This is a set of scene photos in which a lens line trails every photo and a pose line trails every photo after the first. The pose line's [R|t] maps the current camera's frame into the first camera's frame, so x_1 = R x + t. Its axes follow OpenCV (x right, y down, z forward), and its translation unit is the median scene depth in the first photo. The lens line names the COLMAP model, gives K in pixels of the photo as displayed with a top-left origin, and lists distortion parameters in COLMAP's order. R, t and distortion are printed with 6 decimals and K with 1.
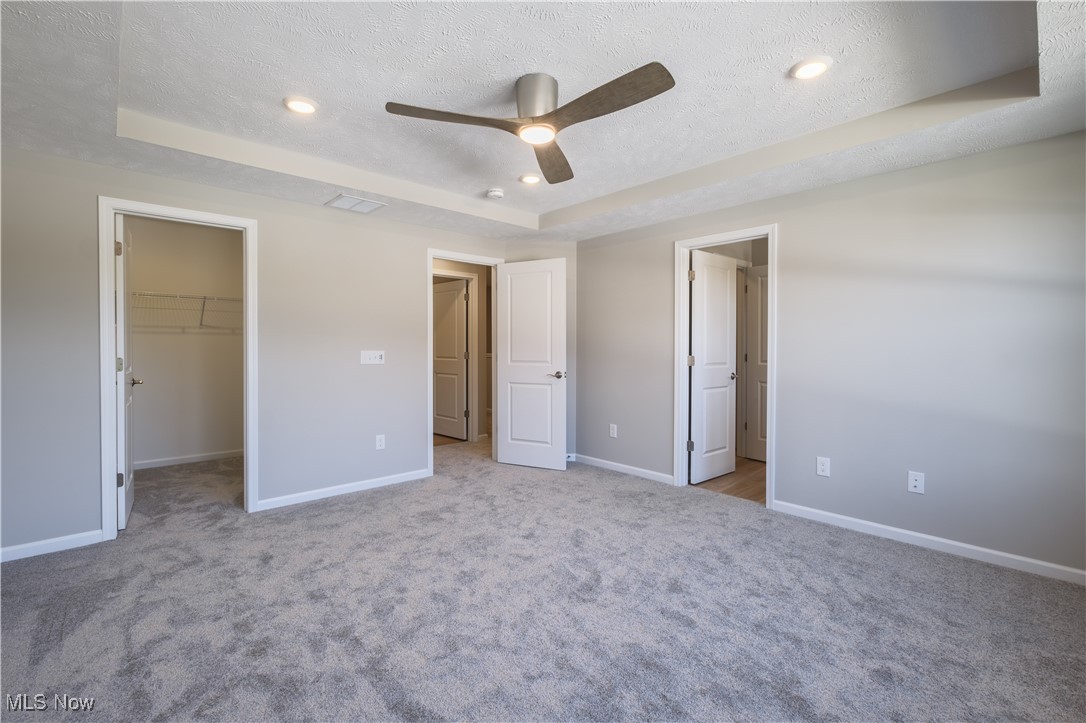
lens RADIAL K [[484.1, 0, 542.4], [0, 484.1, 366.4], [0, 0, 1]] dist [-0.000619, -0.000072]
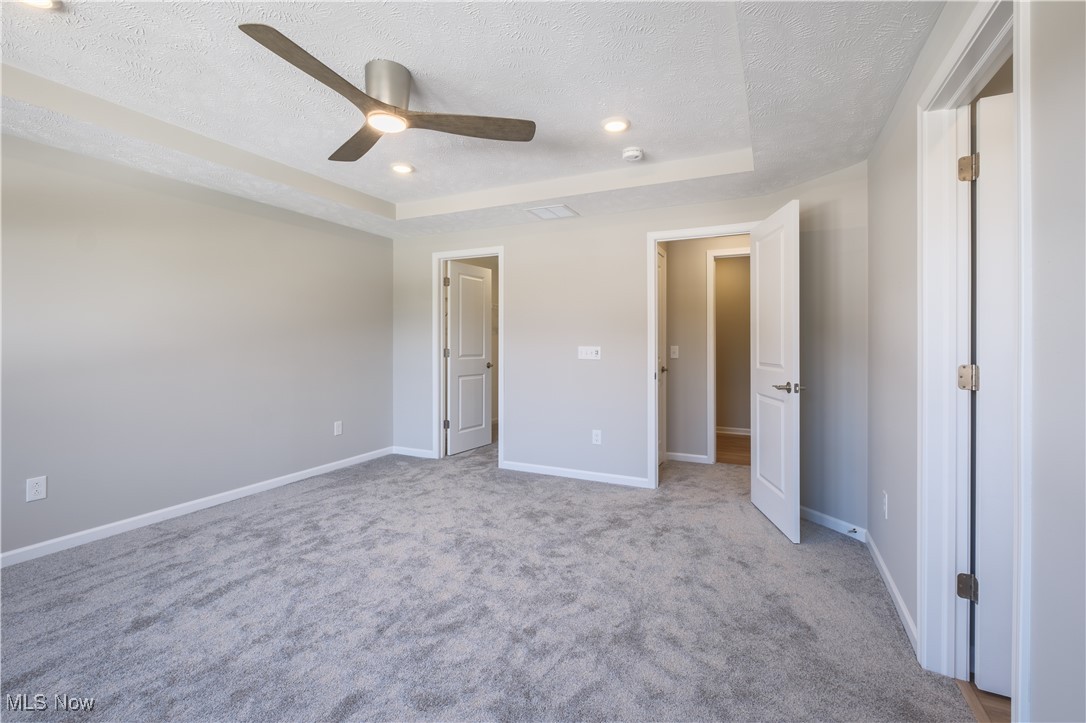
lens RADIAL K [[482.1, 0, 542.5], [0, 482.1, 349.9], [0, 0, 1]] dist [-0.000546, 0.000046]
pose [[0.365302, 0.013695, -0.930788, 0.647071], [-0.041471, 0.999138, -0.001576, -0.021647], [0.929965, 0.039176, 0.365555, 0.609147]]
